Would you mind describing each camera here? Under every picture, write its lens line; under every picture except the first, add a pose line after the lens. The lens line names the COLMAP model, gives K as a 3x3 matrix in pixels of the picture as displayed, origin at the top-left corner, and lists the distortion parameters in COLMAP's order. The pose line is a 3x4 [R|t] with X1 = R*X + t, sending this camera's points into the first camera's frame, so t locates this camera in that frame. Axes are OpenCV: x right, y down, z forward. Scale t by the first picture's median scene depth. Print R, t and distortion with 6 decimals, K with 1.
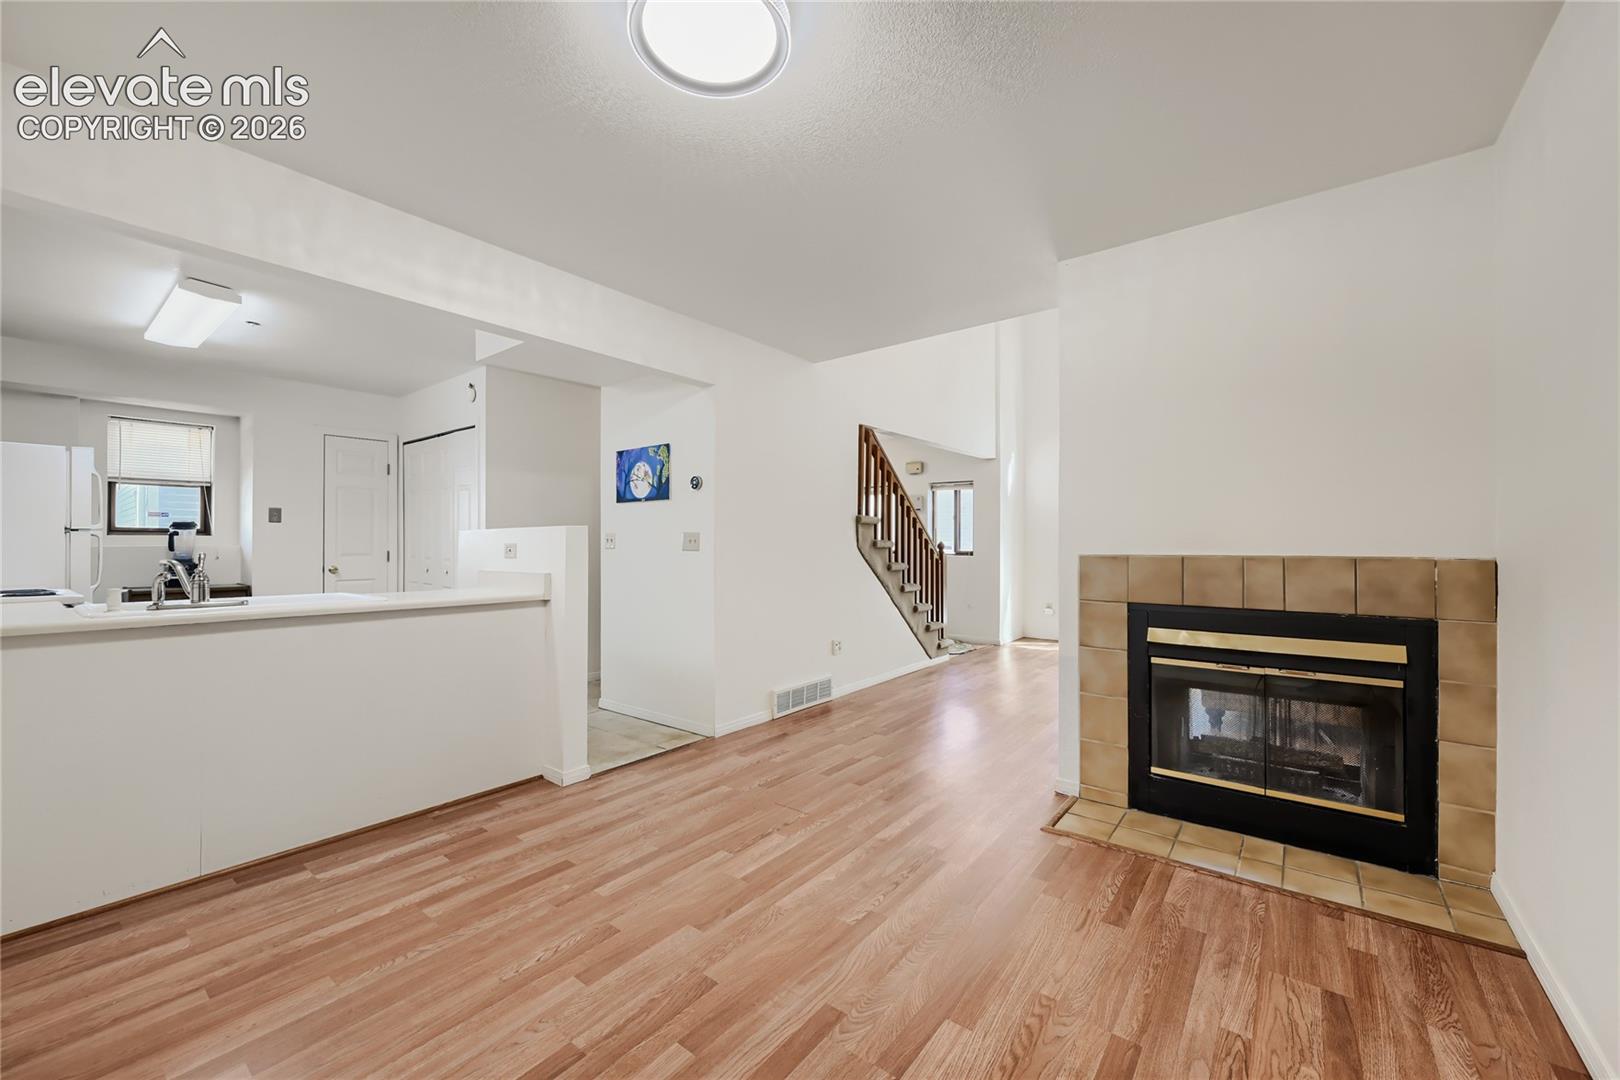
lens RADIAL K [[628.4, 0, 820.7], [0, 628.4, 545.4], [0, 0, 1]] dist [0.000701, 0.000135]
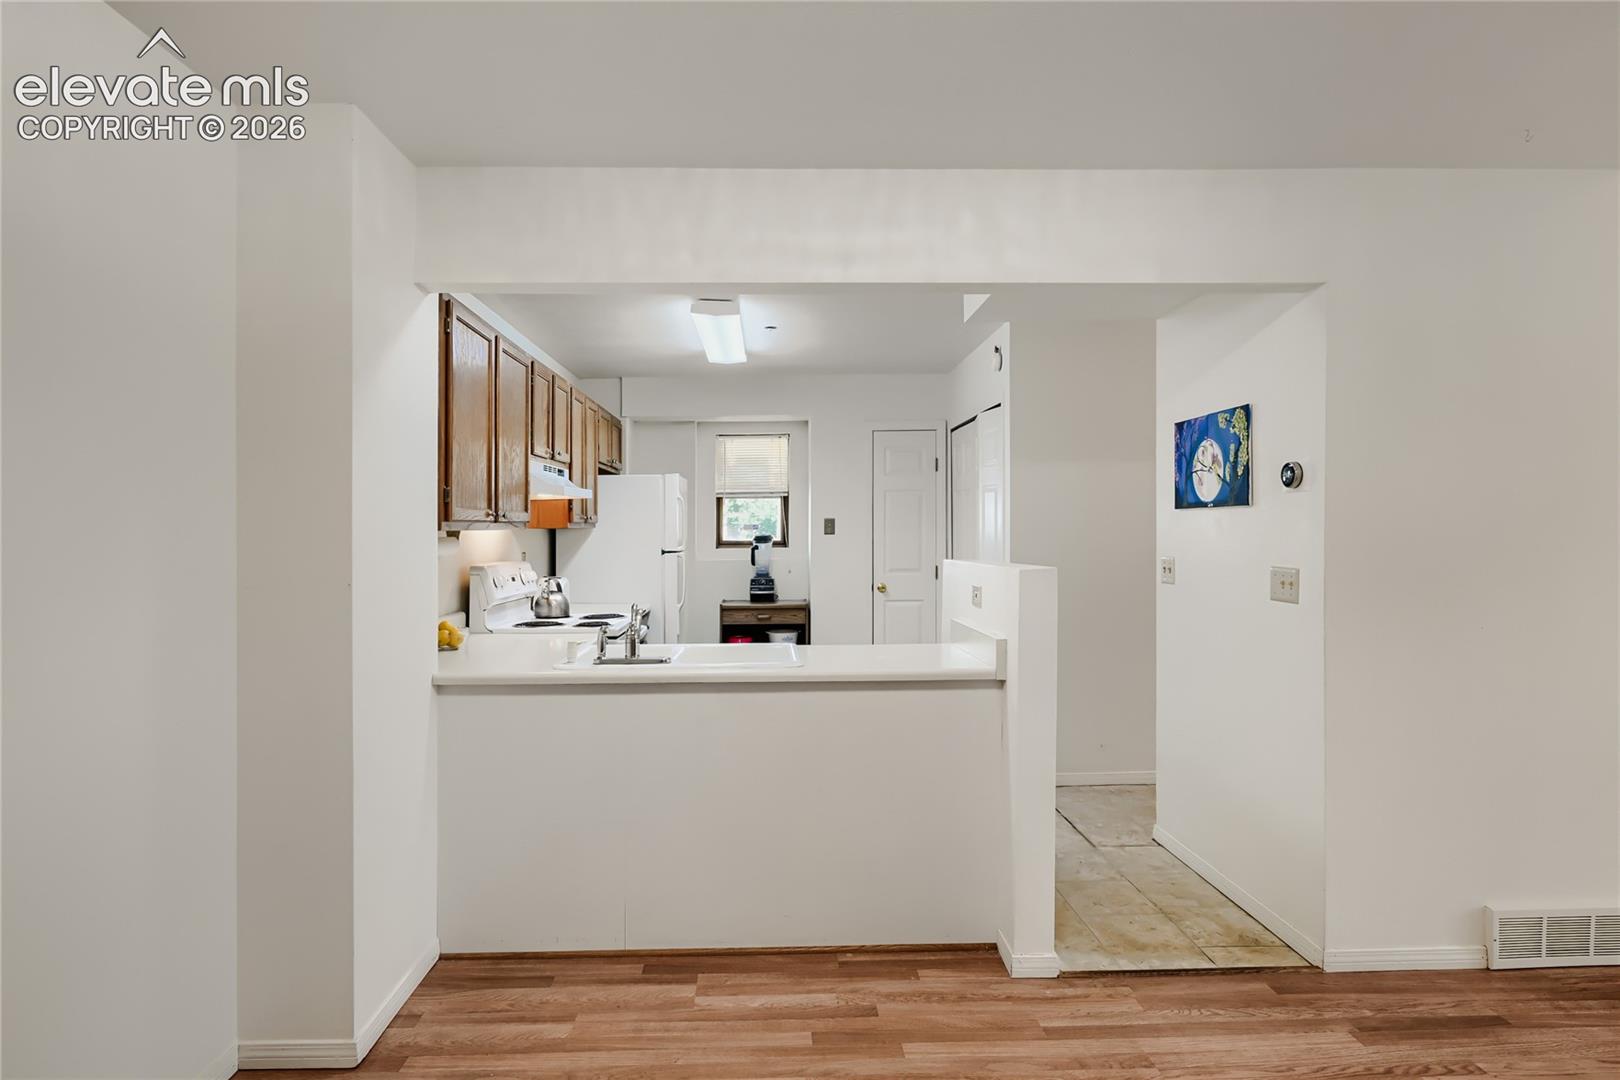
lens RADIAL K [[885.9, 0, 789.4], [0, 885.9, 537.1], [0, 0, 1]] dist [-0.003500, -0.000662]
pose [[0.630347, 0.000189, -0.776313, 0.131171], [0.009355, 0.999926, 0.007840, -0.066383], [0.776257, -0.012205, 0.630299, 0.233234]]
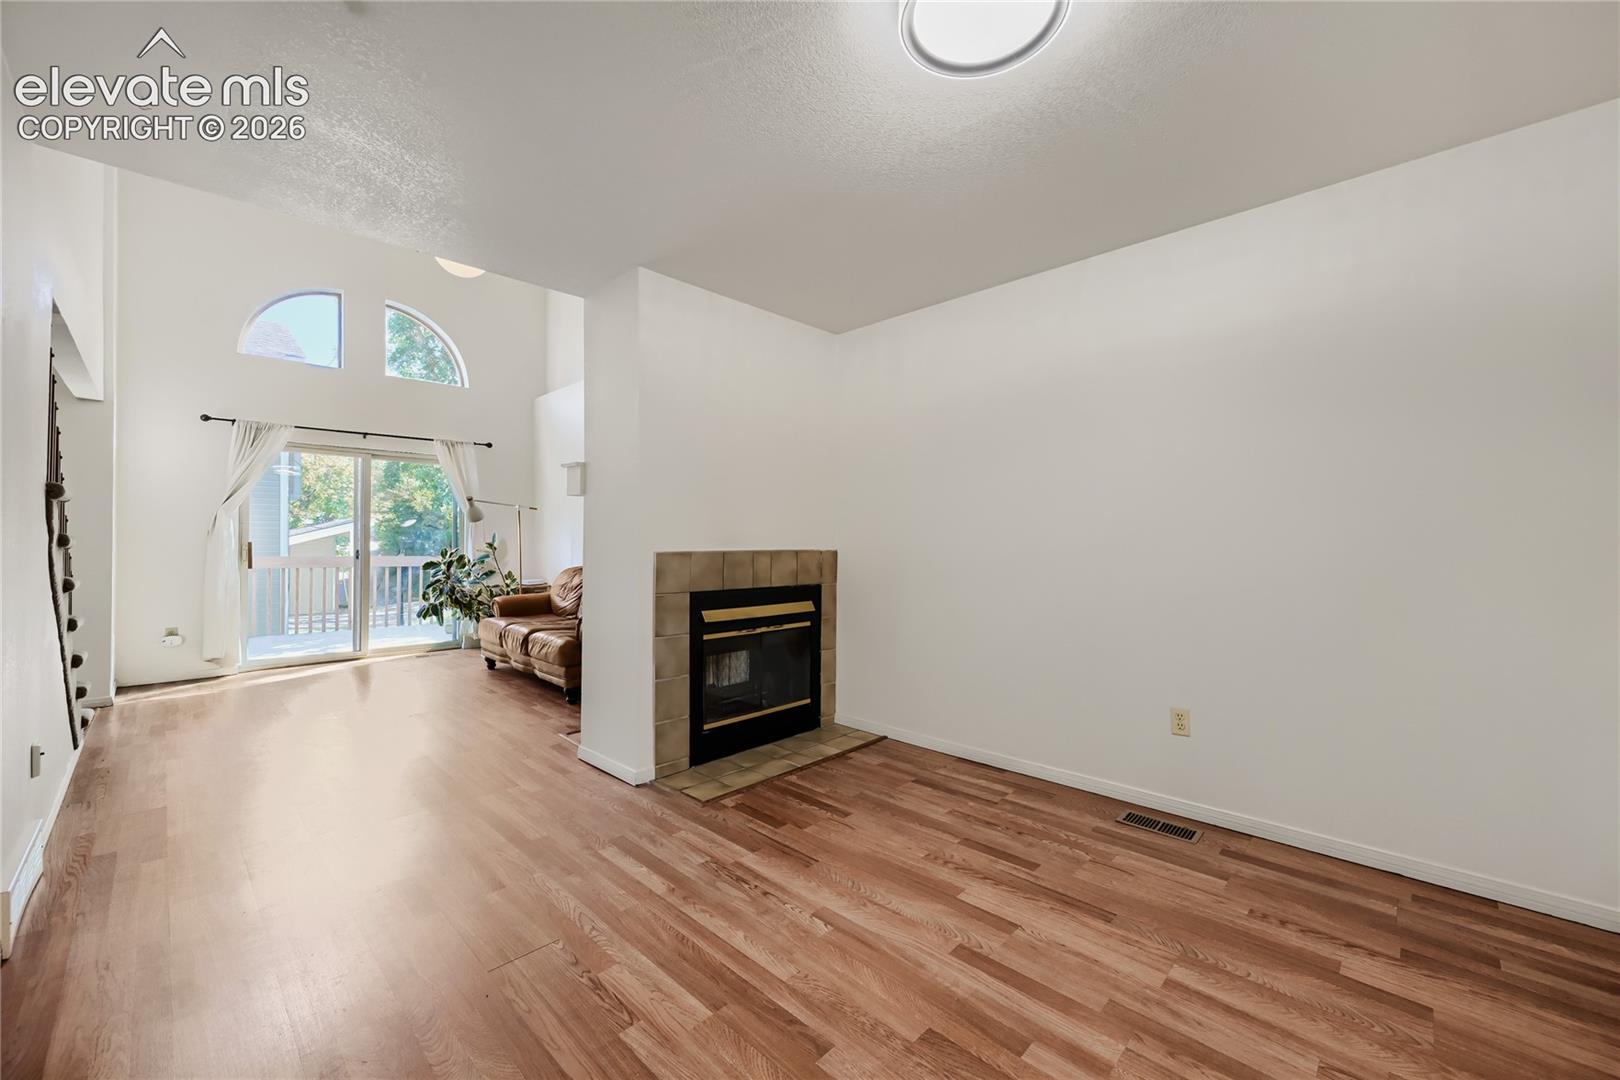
lens RADIAL K [[639.1, 0, 806.0], [0, 639.1, 542.1], [0, 0, 1]] dist [0.001971, 0.000160]
pose [[0.116210, 0.002228, 0.993222, -0.538948], [-0.000477, 0.999997, -0.002188, 0.000608], [-0.993225, -0.000219, 0.116211, 0.524877]]
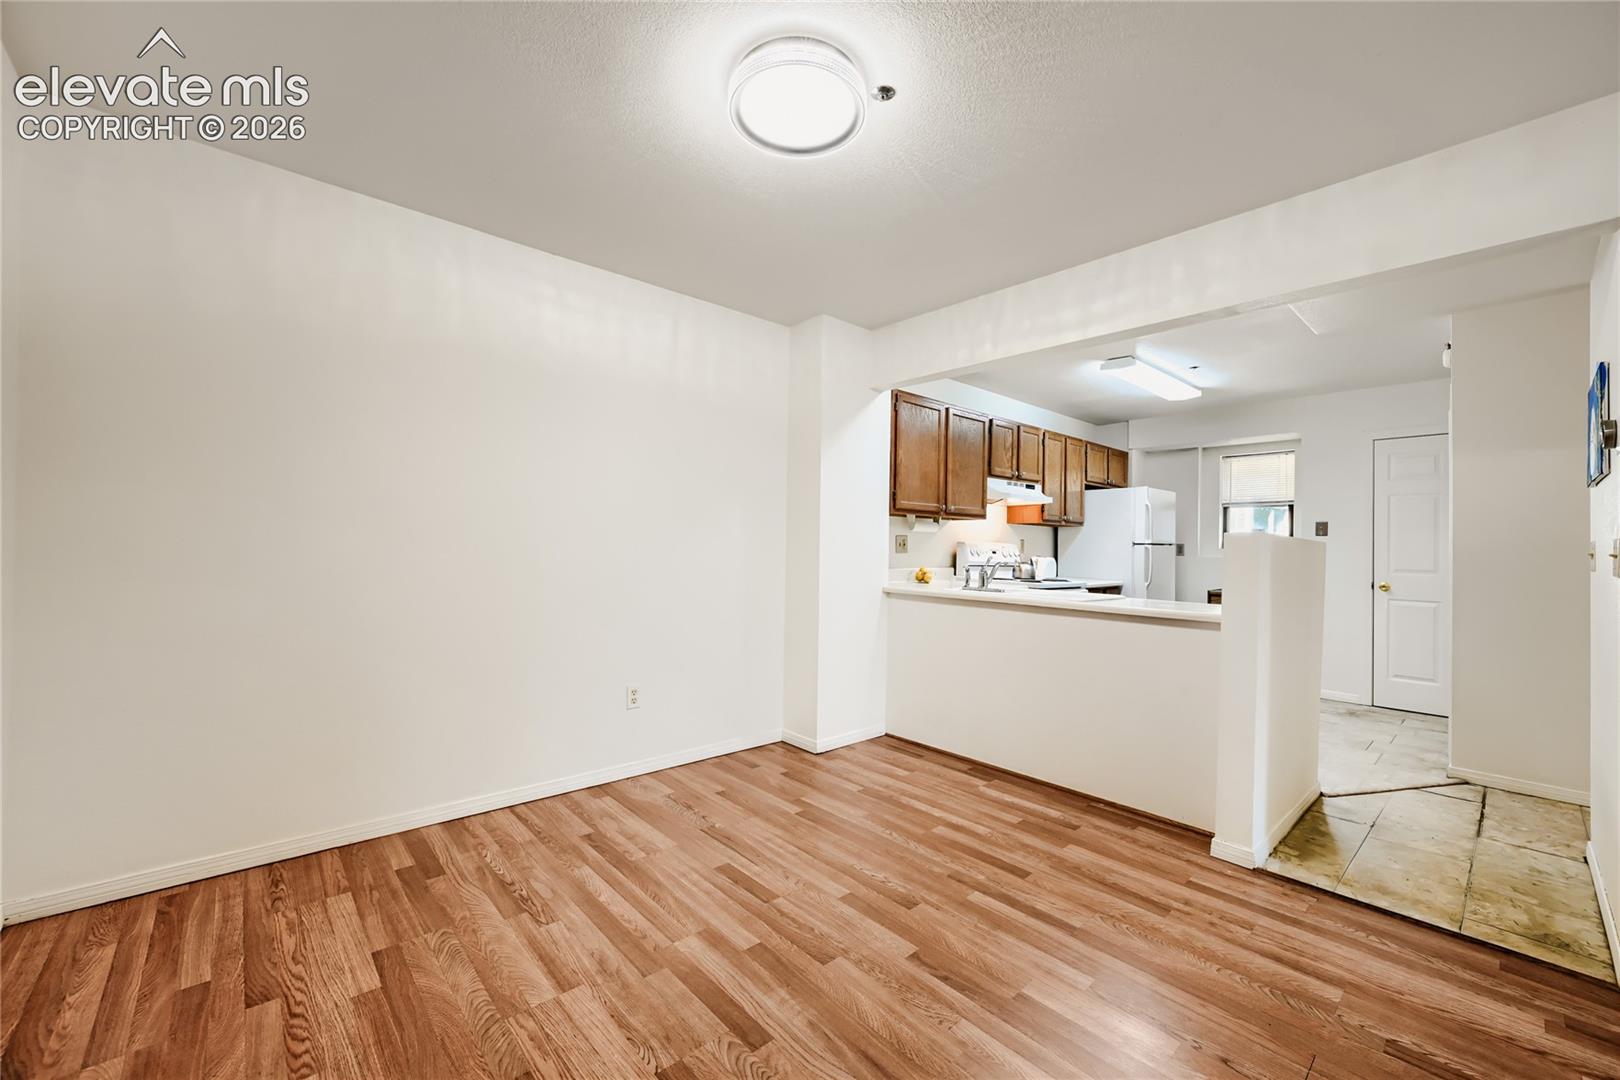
lens RADIAL K [[630.0, 0, 803.7], [0, 630.0, 536.4], [0, 0, 1]] dist [0.000126, -0.000131]
pose [[-0.184306, -0.022169, -0.982619, 0.438257], [-0.019710, 0.999628, -0.018856, 0.000559], [0.982671, 0.015892, -0.184675, 0.564391]]
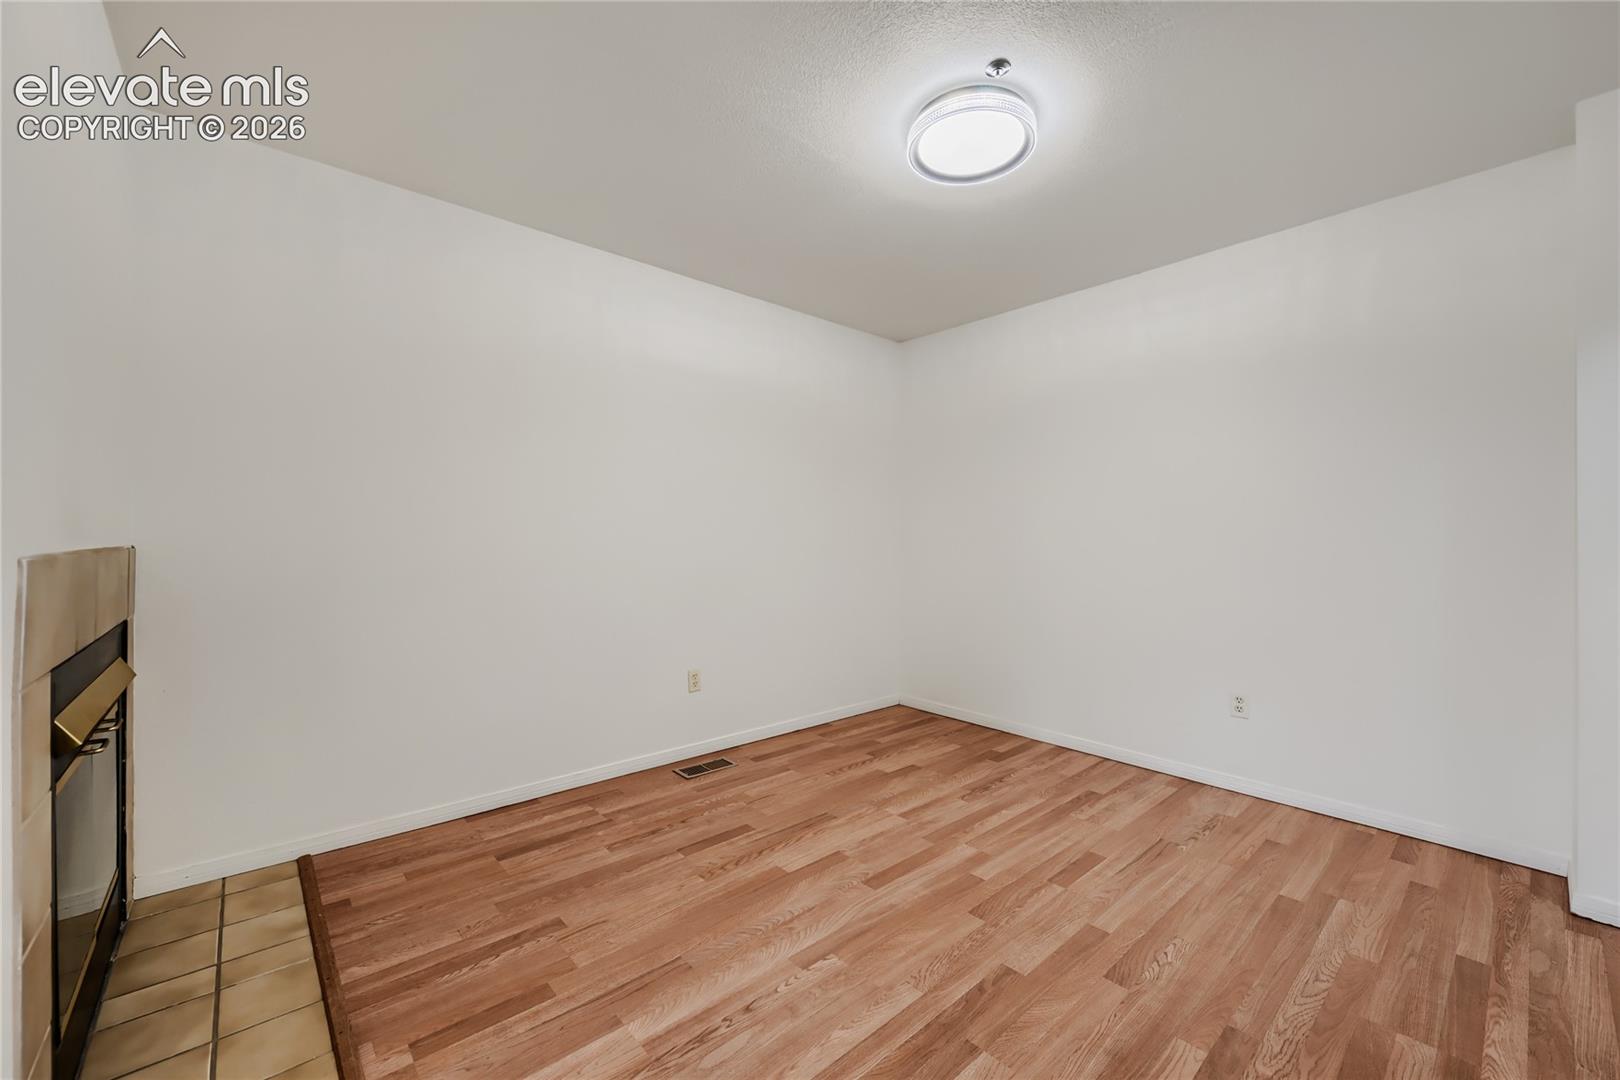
lens RADIAL K [[644.6, 0, 832.1], [0, 644.6, 537.4], [0, 0, 1]] dist [-0.000427, 0.000398]
pose [[-0.986092, -0.001874, 0.166187, -0.055919], [-0.002189, 0.999996, -0.001711, 0.012193], [-0.166183, -0.002051, -0.986093, 1.072249]]
